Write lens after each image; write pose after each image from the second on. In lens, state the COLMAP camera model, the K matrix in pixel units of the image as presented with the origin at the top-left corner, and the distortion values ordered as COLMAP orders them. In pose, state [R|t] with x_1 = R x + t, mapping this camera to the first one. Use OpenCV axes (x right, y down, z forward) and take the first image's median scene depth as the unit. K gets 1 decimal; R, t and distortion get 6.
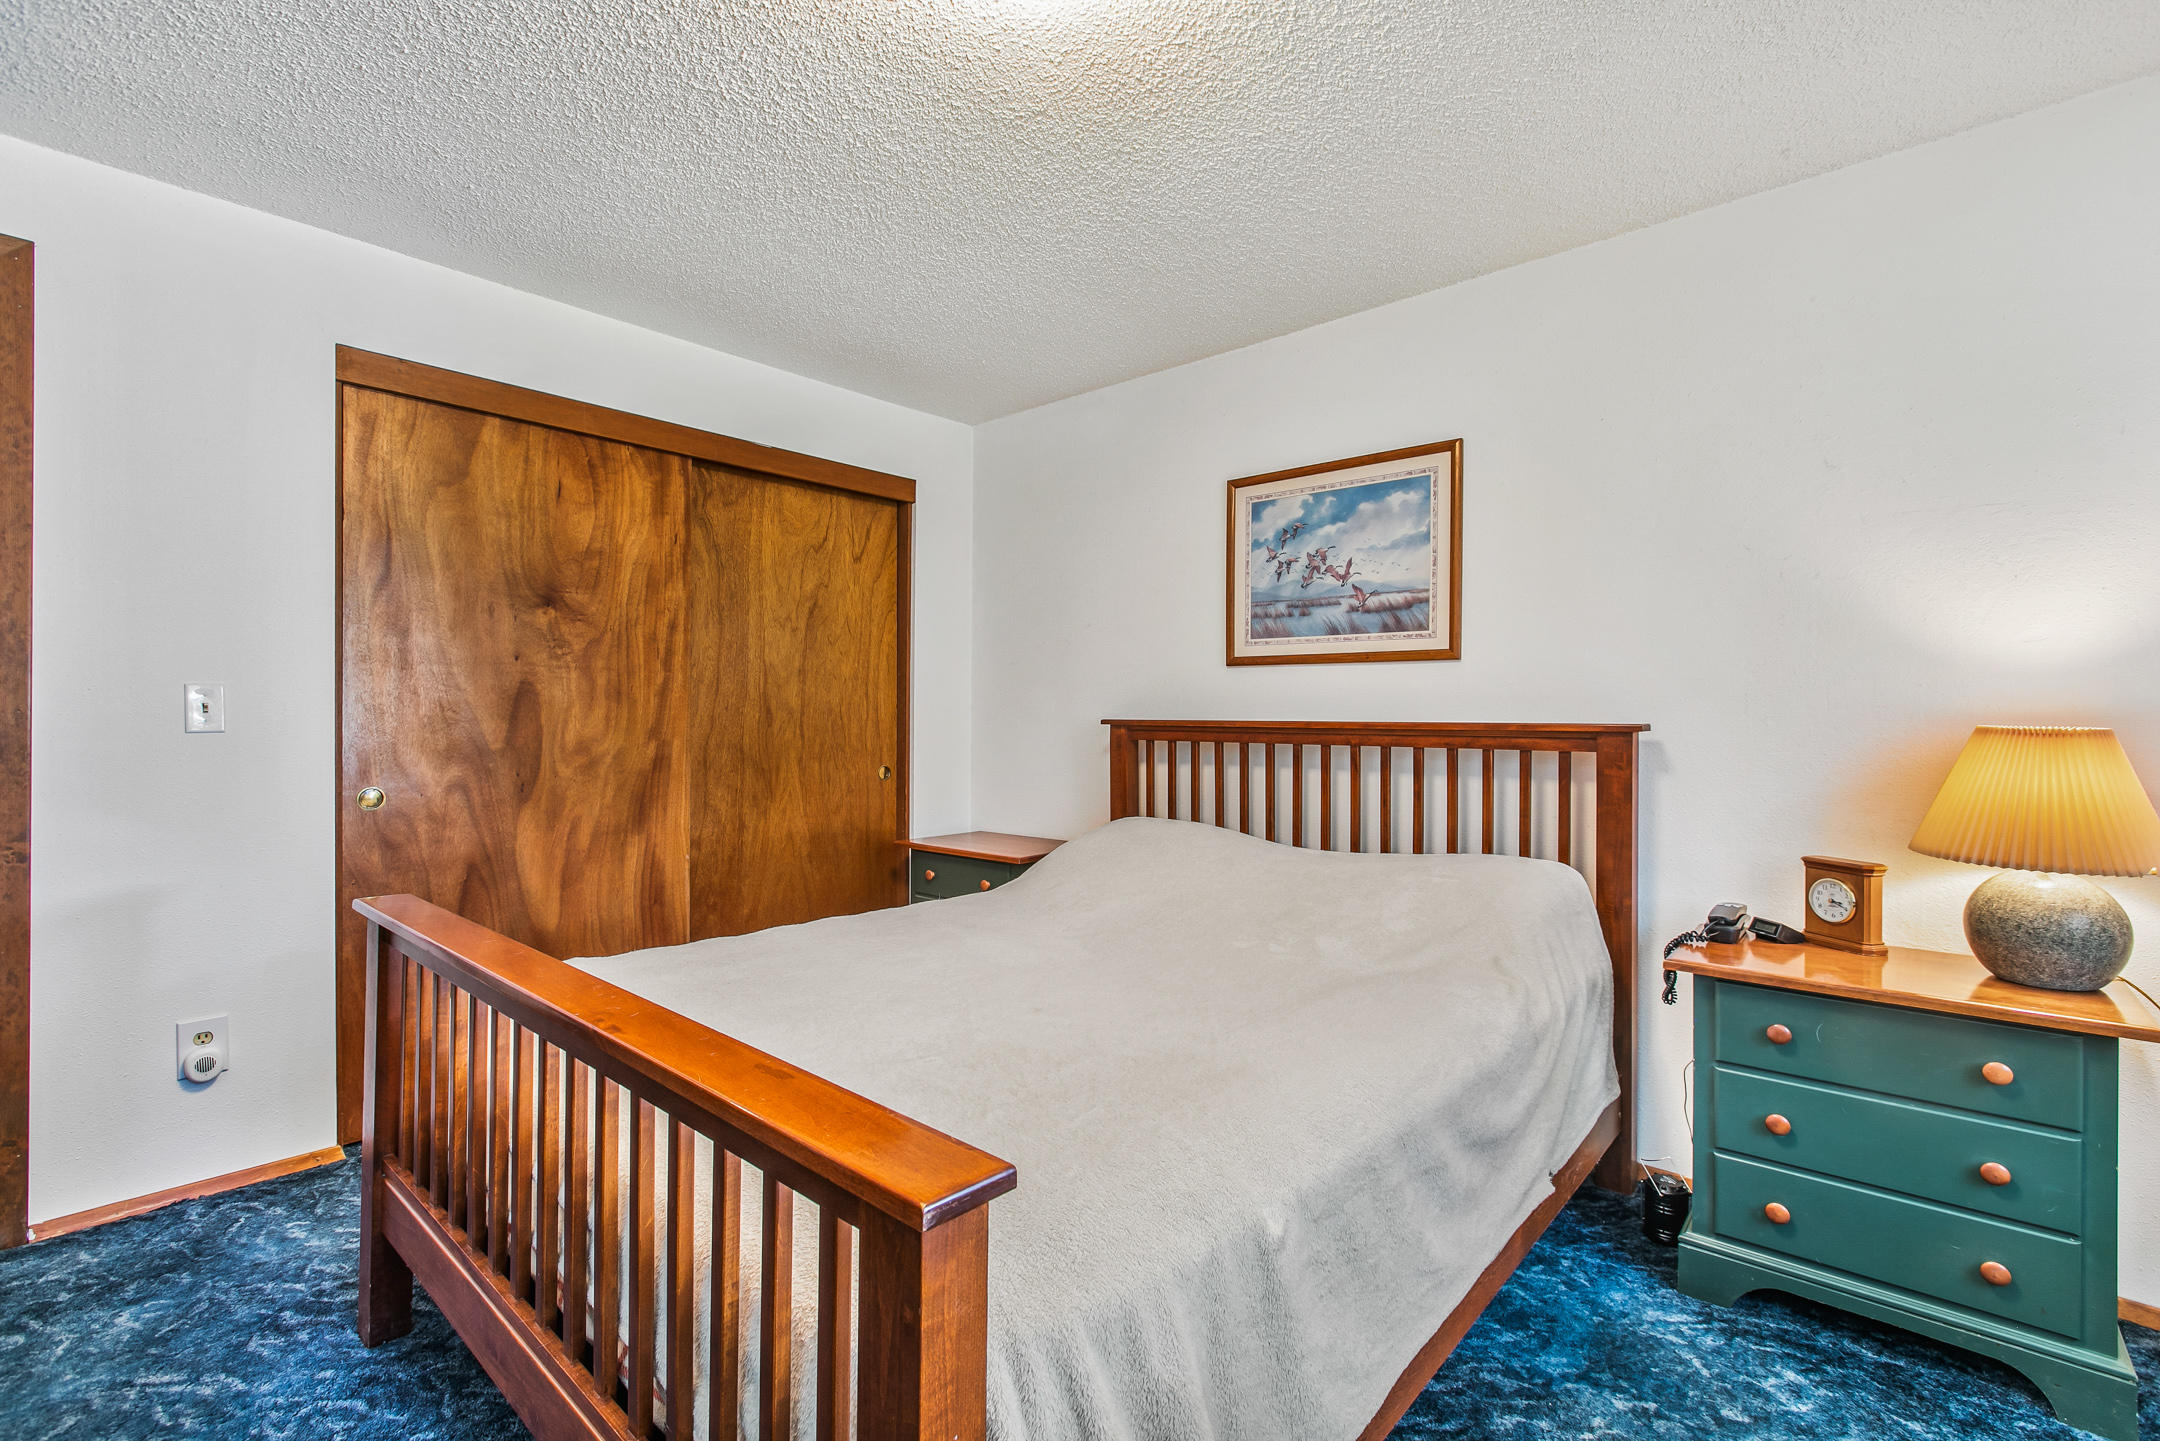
lens RADIAL K [[977.2, 0, 1063.7], [0, 977.2, 708.4], [0, 0, 1]] dist [0.003305, -0.001613]
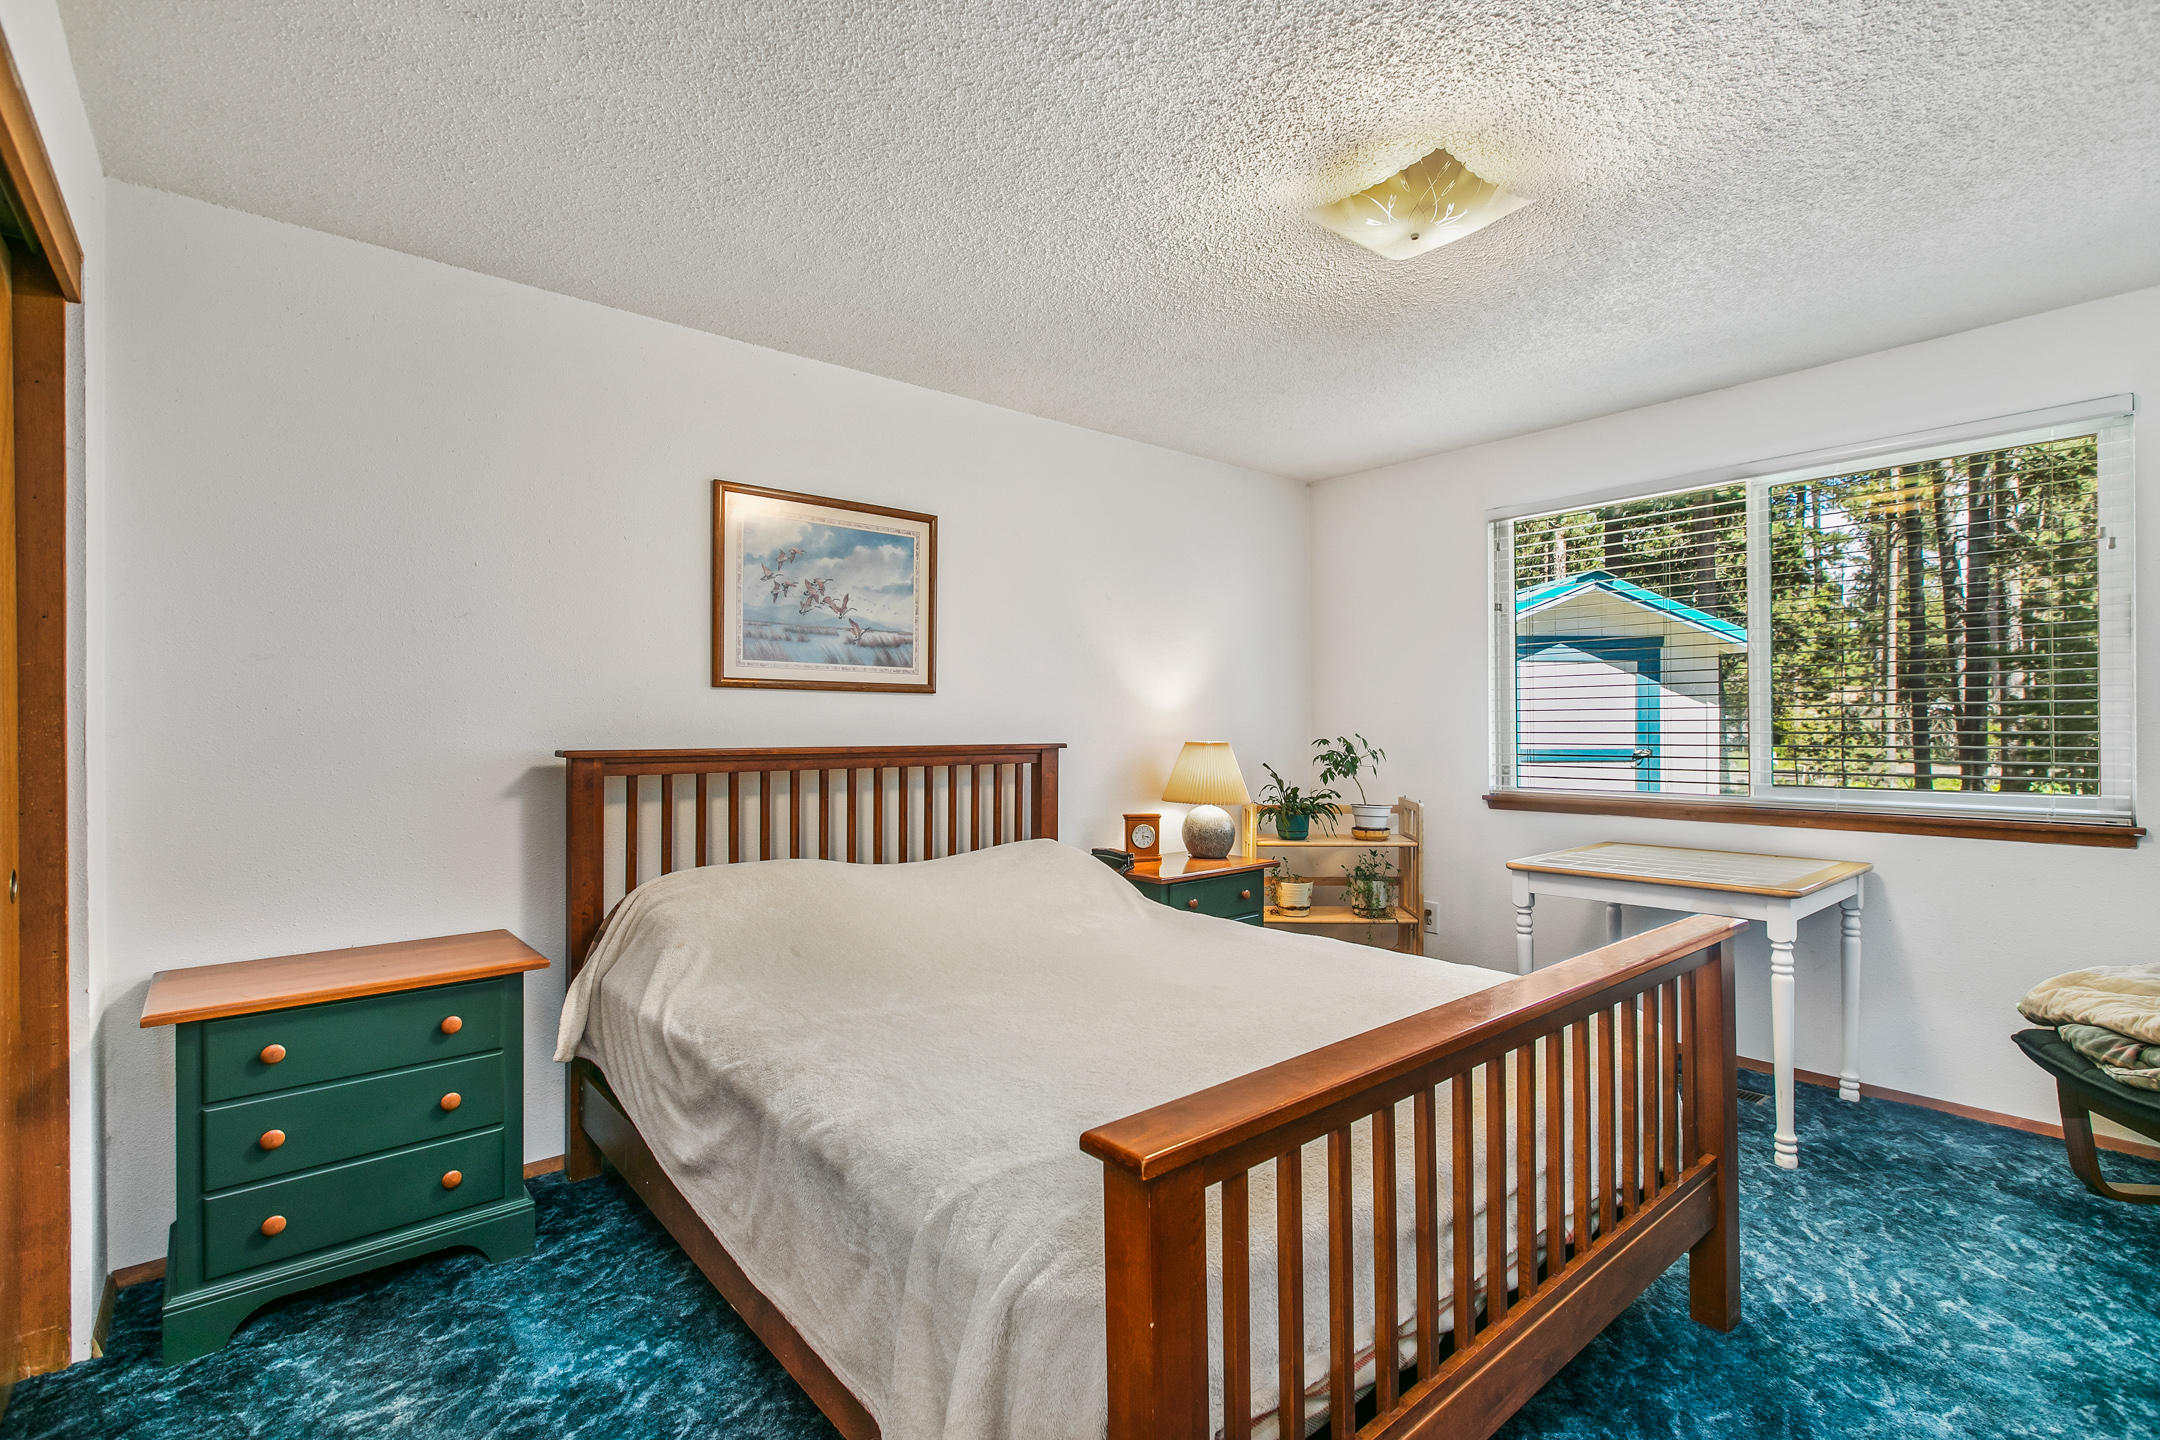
lens RADIAL K [[977.2, 0, 1062.1], [0, 977.2, 728.6], [0, 0, 1]] dist [0.003305, -0.001613]
pose [[0.134328, -0.008317, 0.990902, -0.744698], [-0.004653, 0.999948, 0.009024, -0.016415], [-0.990926, -0.005823, 0.134283, 0.623651]]
